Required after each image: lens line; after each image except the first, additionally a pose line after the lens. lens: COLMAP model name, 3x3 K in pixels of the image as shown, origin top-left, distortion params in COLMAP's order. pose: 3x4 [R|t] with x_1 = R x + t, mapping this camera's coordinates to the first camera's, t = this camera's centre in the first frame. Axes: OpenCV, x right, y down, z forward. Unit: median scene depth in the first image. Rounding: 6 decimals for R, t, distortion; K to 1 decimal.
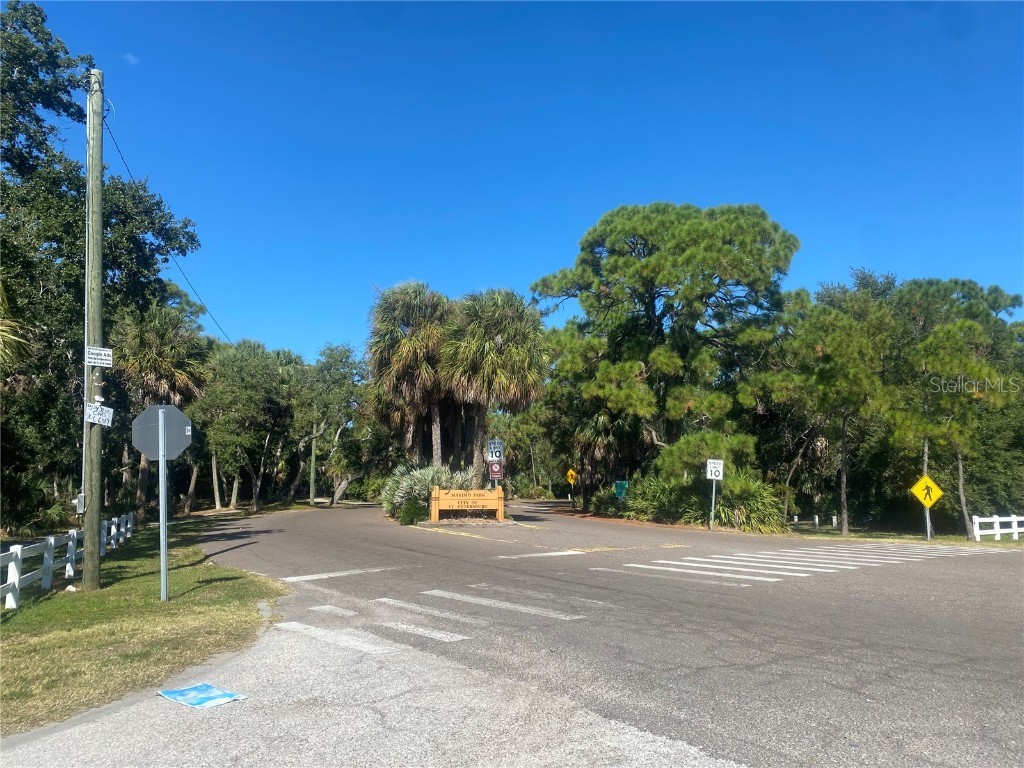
lens RADIAL K [[772.8, 0, 489.4], [0, 772.8, 386.6], [0, 0, 1]] dist [0.078729, -0.123213]
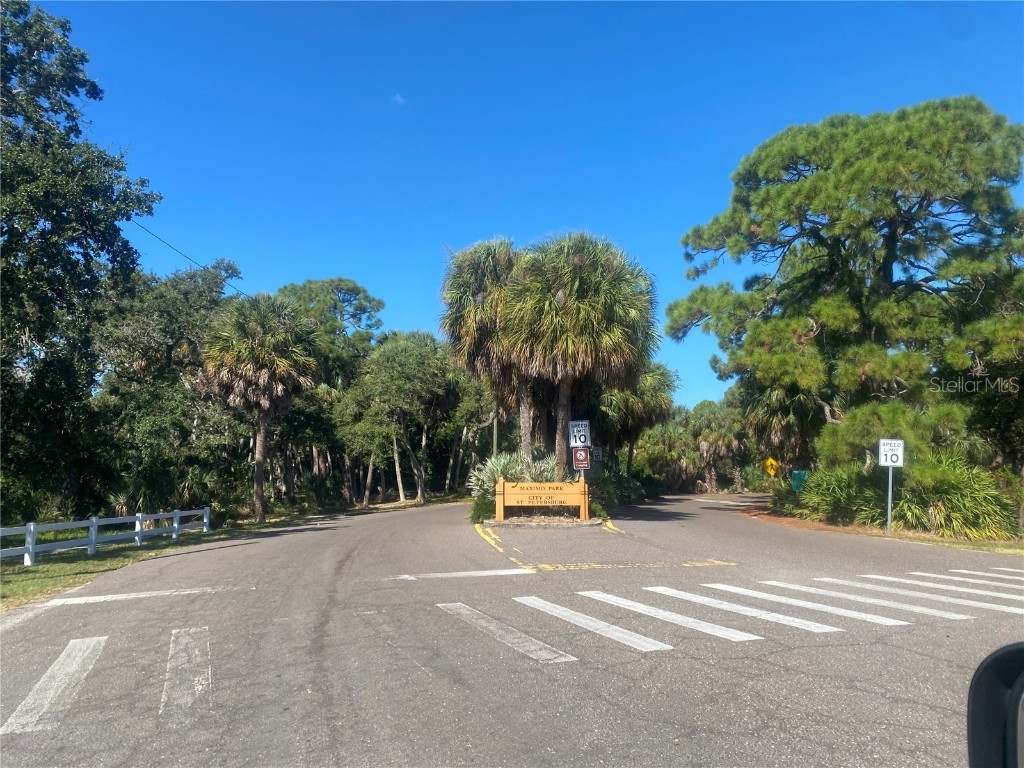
lens RADIAL K [[771.3, 0, 513.6], [0, 771.3, 392.7], [0, 0, 1]] dist [0.036275, -0.036277]
pose [[0.947995, -0.041501, -0.315569, 0.172226], [0.046557, 0.998880, 0.008495, 0.024971], [0.314863, -0.022745, 0.948864, 0.178386]]
